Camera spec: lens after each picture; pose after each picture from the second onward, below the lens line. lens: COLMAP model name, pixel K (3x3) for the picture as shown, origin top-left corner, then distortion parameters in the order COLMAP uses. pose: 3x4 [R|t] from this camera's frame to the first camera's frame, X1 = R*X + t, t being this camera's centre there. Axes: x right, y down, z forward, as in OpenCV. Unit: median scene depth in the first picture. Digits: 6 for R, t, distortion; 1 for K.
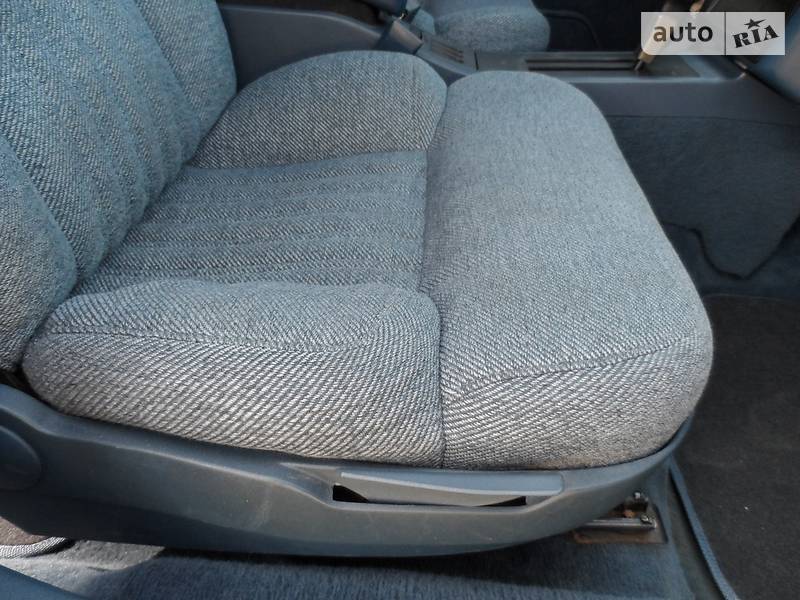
lens RADIAL K [[609.8, 0, 401.6], [0, 609.8, 300.3], [0, 0, 1]] dist [-0.025298, 0.011564]
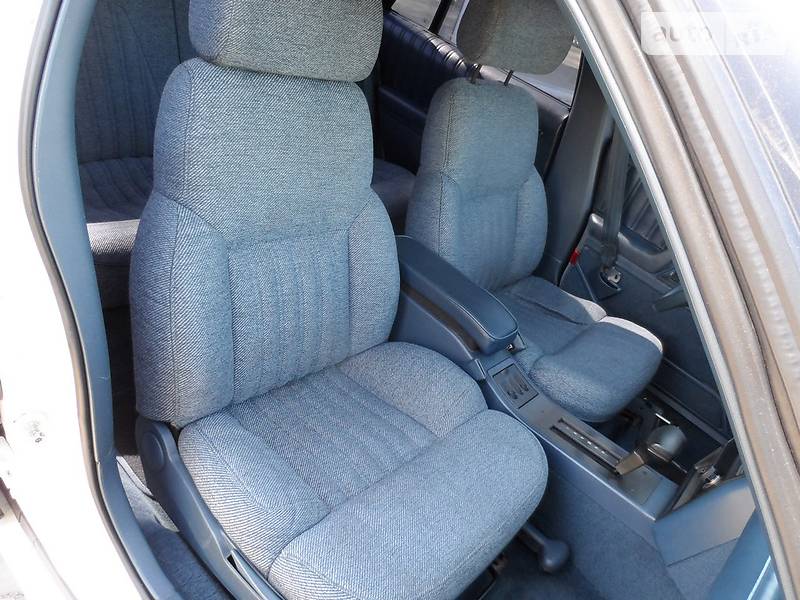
lens RADIAL K [[609.8, 0, 399.7], [0, 609.8, 298.7], [0, 0, 1]] dist [-0.025298, 0.011564]
pose [[0.754262, 0.497641, -0.428302, 0.851003], [-0.574716, 0.815831, -0.064197, -0.688816], [0.317475, 0.294573, 0.901352, -1.130477]]
